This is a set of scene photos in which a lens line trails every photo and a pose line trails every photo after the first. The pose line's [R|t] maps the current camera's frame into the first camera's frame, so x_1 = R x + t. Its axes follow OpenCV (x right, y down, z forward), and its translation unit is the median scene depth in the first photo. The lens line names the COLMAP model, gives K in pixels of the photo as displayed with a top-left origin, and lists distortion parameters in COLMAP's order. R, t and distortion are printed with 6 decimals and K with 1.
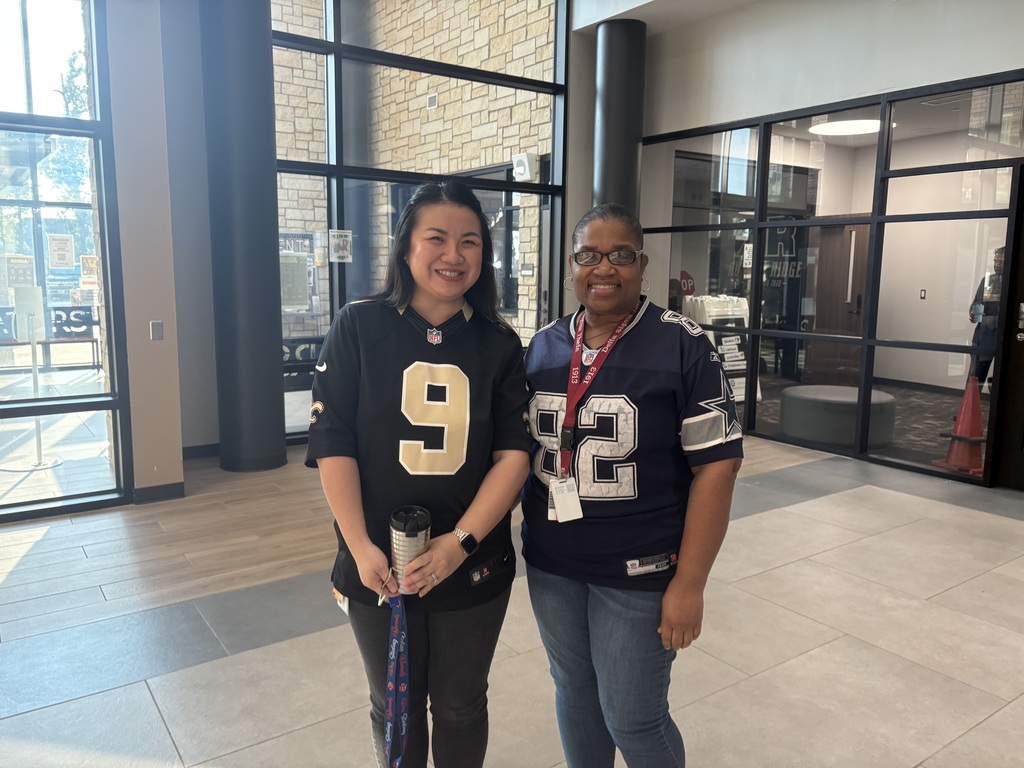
lens RADIAL K [[773.2, 0, 512.0], [0, 773.2, 384.0], [0, 0, 1]] dist [0.000015, 0.000030]
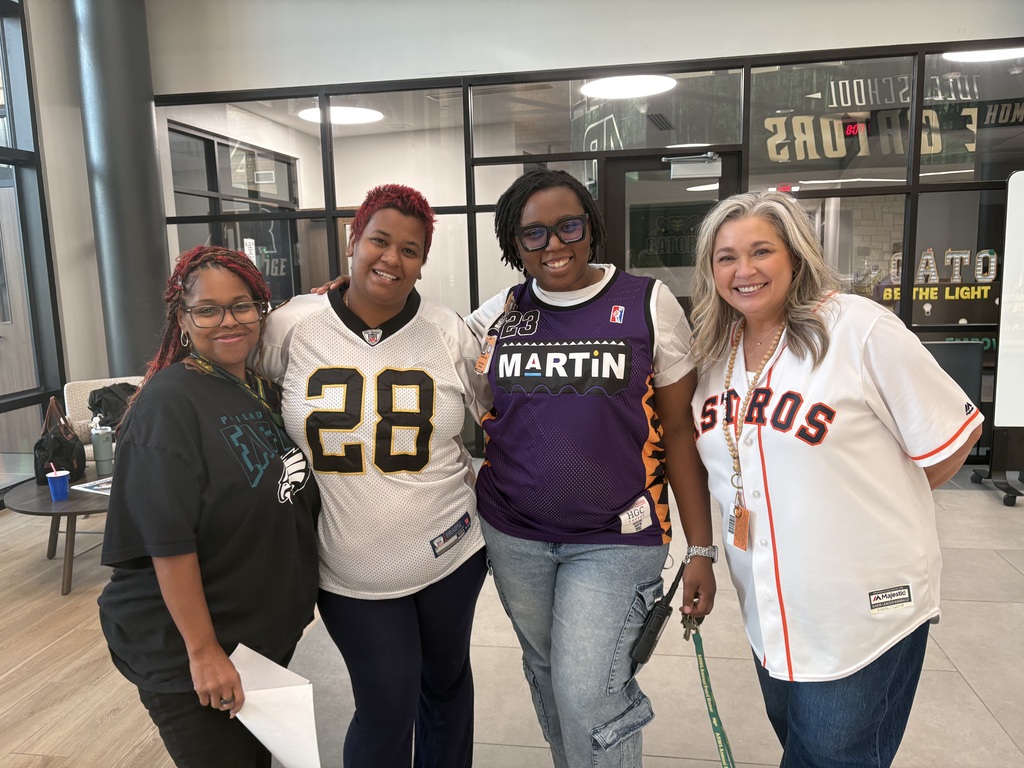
lens RADIAL K [[787.5, 0, 512.0], [0, 787.5, 384.0], [0, 0, 1]] dist [0.001591, 0.001107]
pose [[0.692035, -0.135855, 0.708964, -0.151500], [0.138483, 0.988874, 0.054317, -0.030328], [-0.708456, 0.060590, 0.703150, 0.201701]]
